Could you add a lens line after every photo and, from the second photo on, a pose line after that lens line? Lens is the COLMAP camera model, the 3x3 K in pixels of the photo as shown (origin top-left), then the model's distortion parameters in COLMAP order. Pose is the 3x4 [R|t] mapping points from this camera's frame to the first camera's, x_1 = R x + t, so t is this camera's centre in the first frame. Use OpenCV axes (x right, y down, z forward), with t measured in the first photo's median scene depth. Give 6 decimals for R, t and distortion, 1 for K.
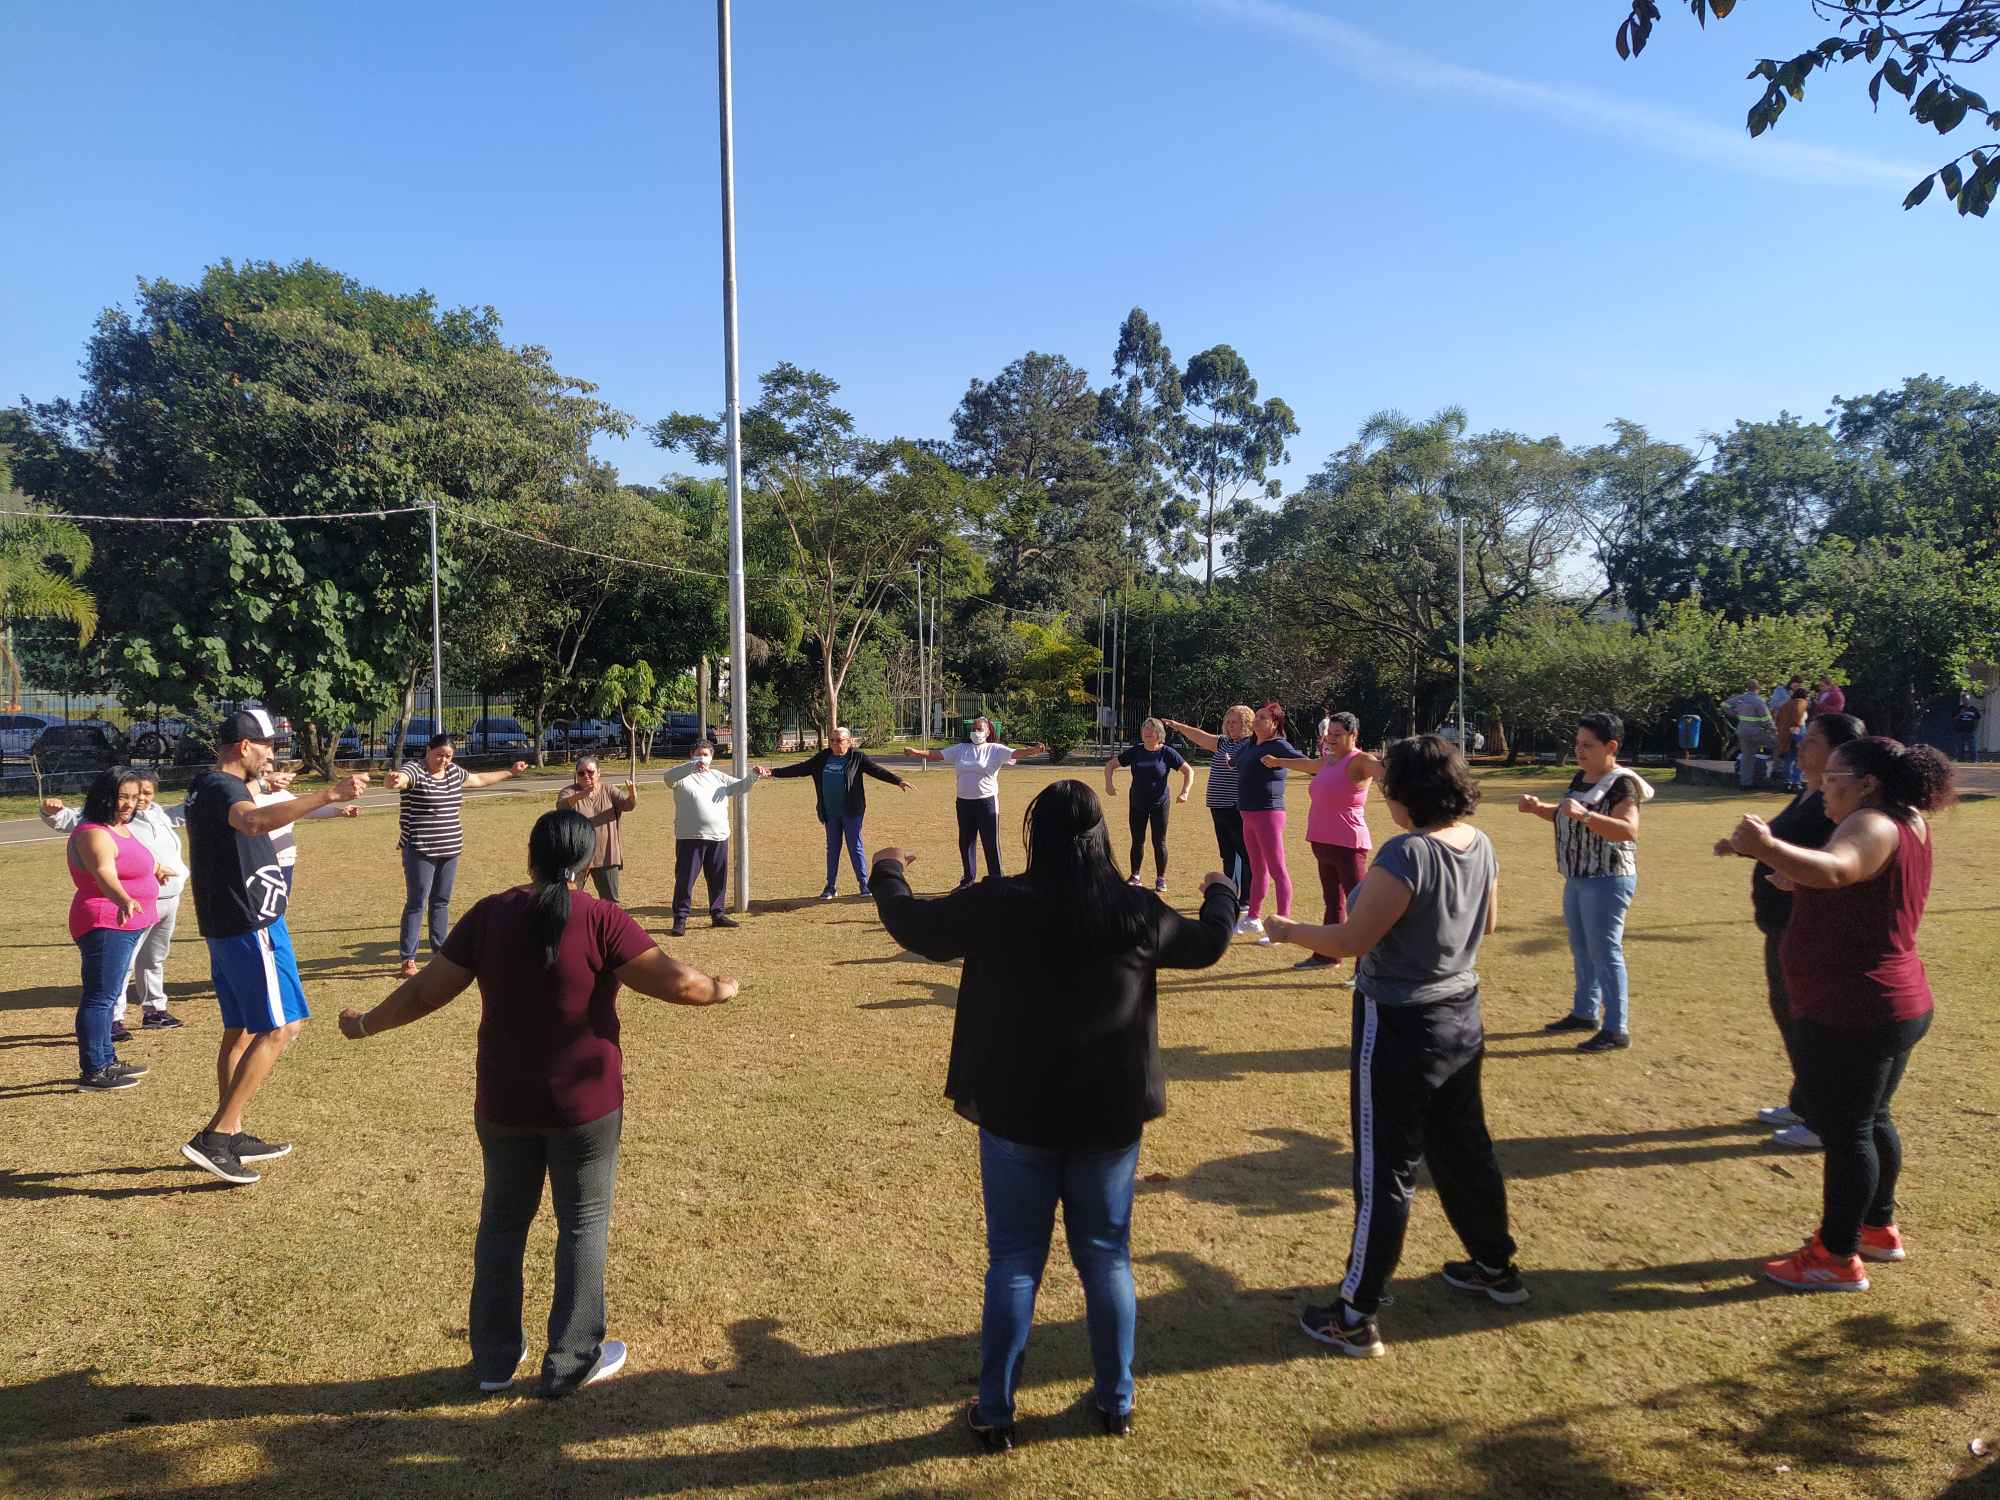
lens RADIAL K [[1539.9, 0, 997.4], [0, 1539.9, 760.6], [0, 0, 1]] dist [0.101986, -0.002688]
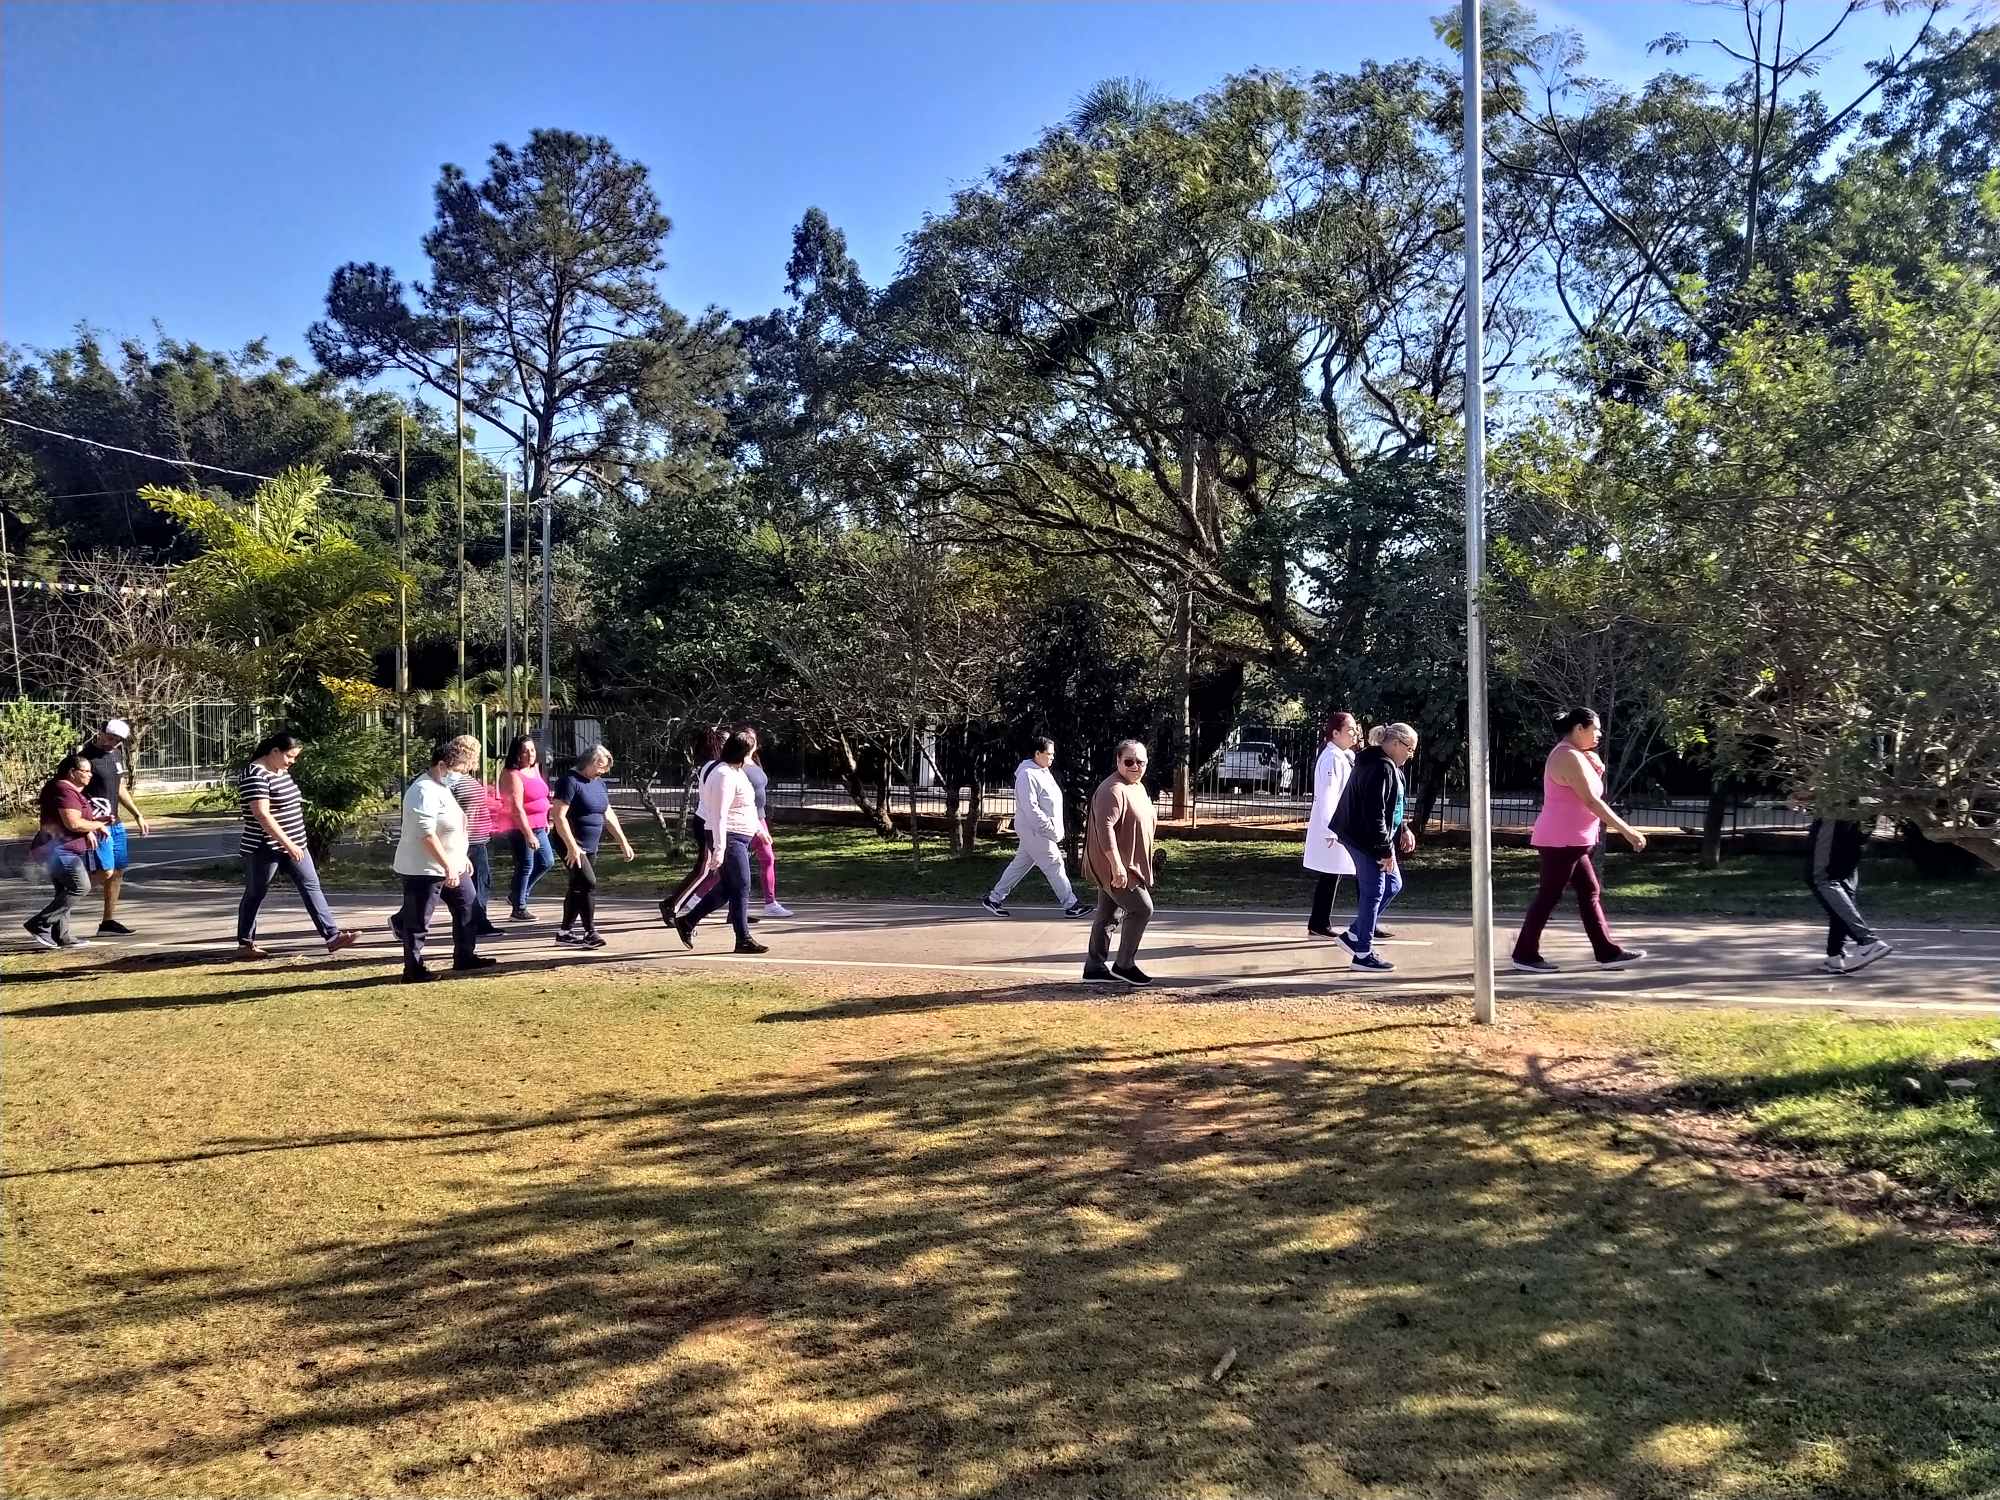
lens RADIAL K [[1533.9, 0, 1000.0], [0, 1533.9, 750.0], [0, 0, 1]] dist [0.119146, -0.136840]
pose [[0.987082, -0.011504, 0.159802, 0.204136], [0.013686, 0.999827, -0.012560, -0.028424], [-0.159630, 0.014585, 0.987069, 0.820703]]
